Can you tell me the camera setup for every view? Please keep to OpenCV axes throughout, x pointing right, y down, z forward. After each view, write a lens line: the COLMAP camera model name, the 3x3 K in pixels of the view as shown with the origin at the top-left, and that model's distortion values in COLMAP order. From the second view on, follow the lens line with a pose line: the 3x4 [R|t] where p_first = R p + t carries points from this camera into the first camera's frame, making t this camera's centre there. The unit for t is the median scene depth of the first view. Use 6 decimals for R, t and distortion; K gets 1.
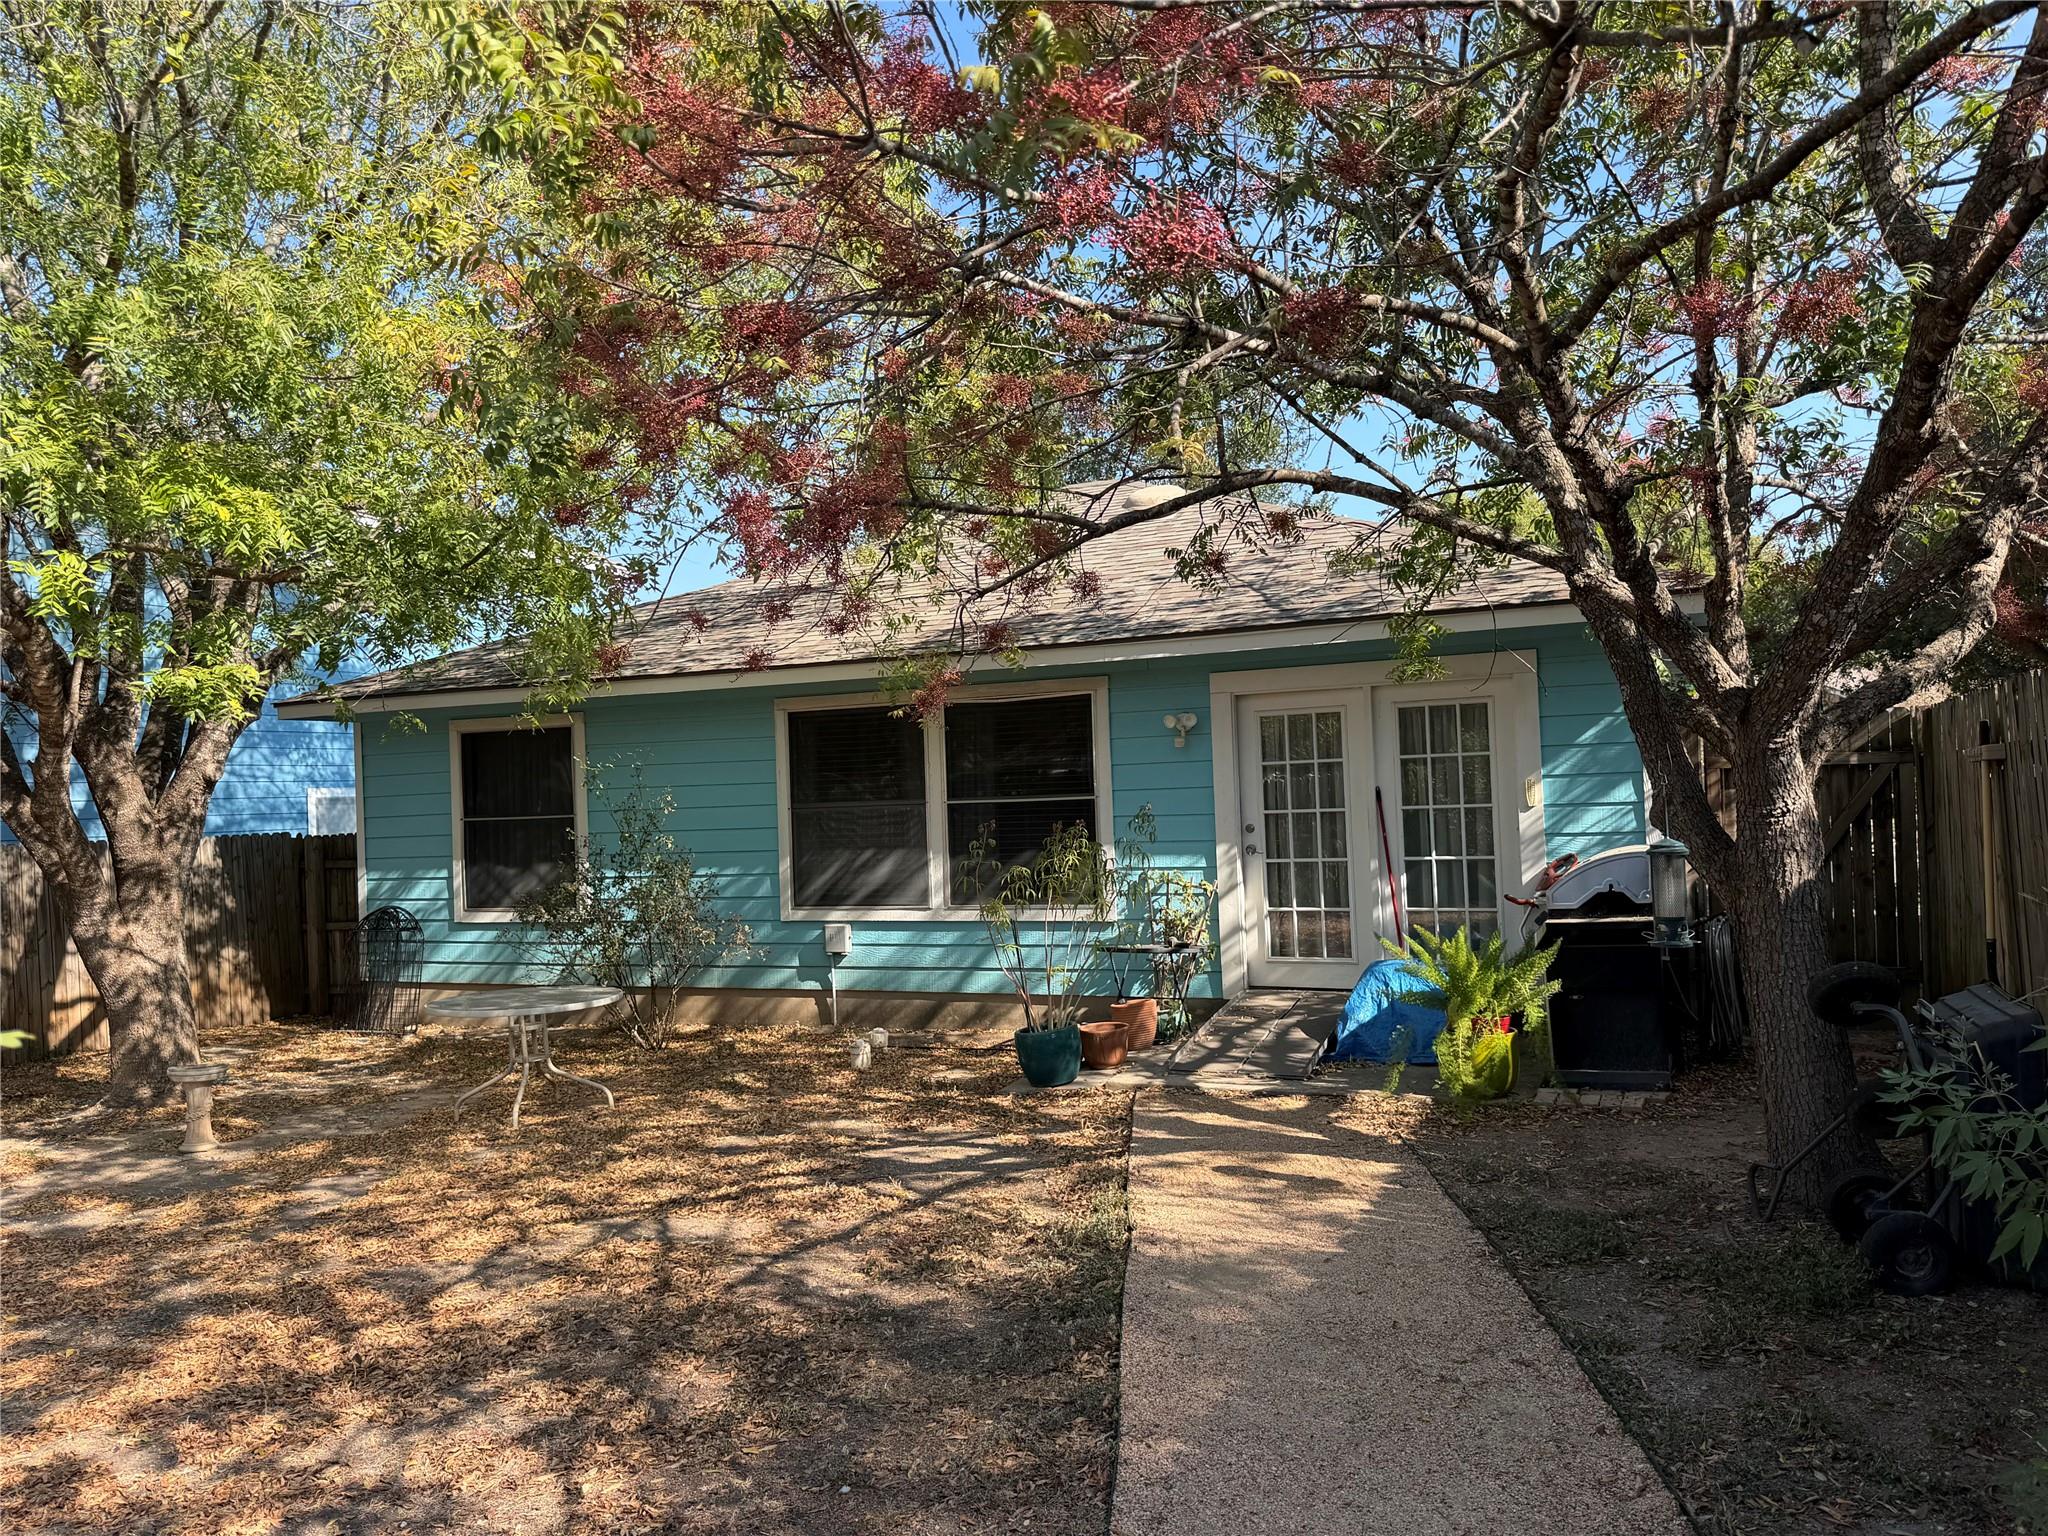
lens RADIAL K [[1423.1, 0, 1015.8], [0, 1423.1, 757.1], [0, 0, 1]] dist [0.064571, -0.098428]
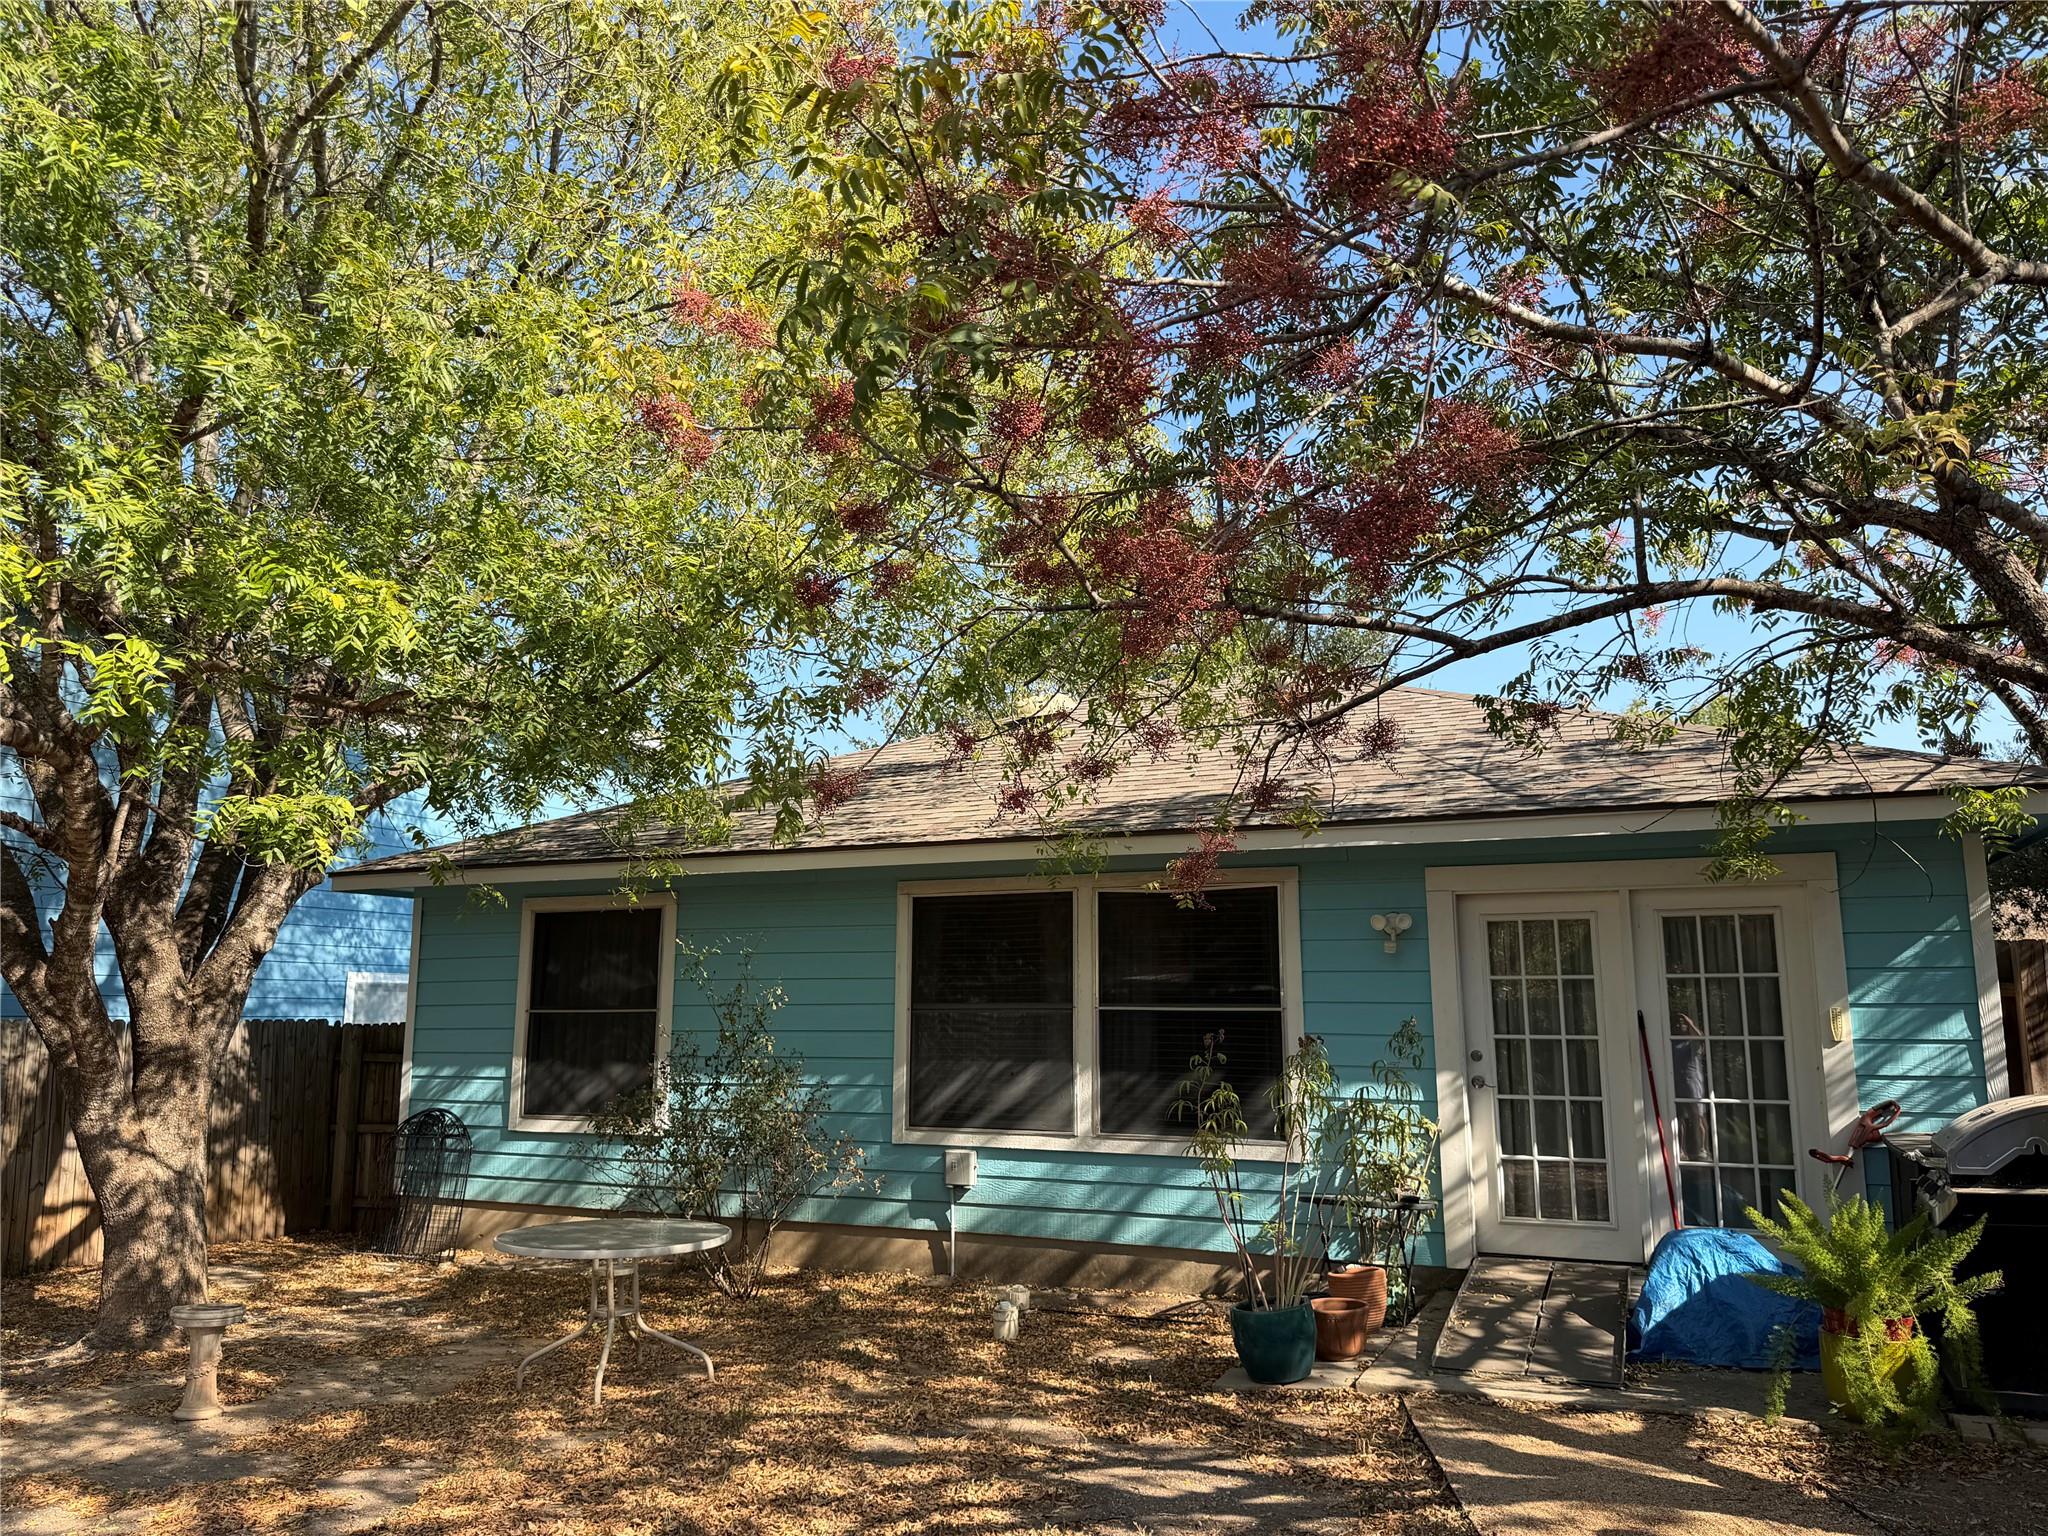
lens RADIAL K [[1423.1, 0, 1015.8], [0, 1423.1, 757.1], [0, 0, 1]] dist [0.064571, -0.098428]
pose [[0.999239, 0.034882, -0.017451, -0.099478], [-0.037094, 0.988173, -0.148792, 0.012778], [0.012054, 0.149326, 0.988715, 0.143158]]
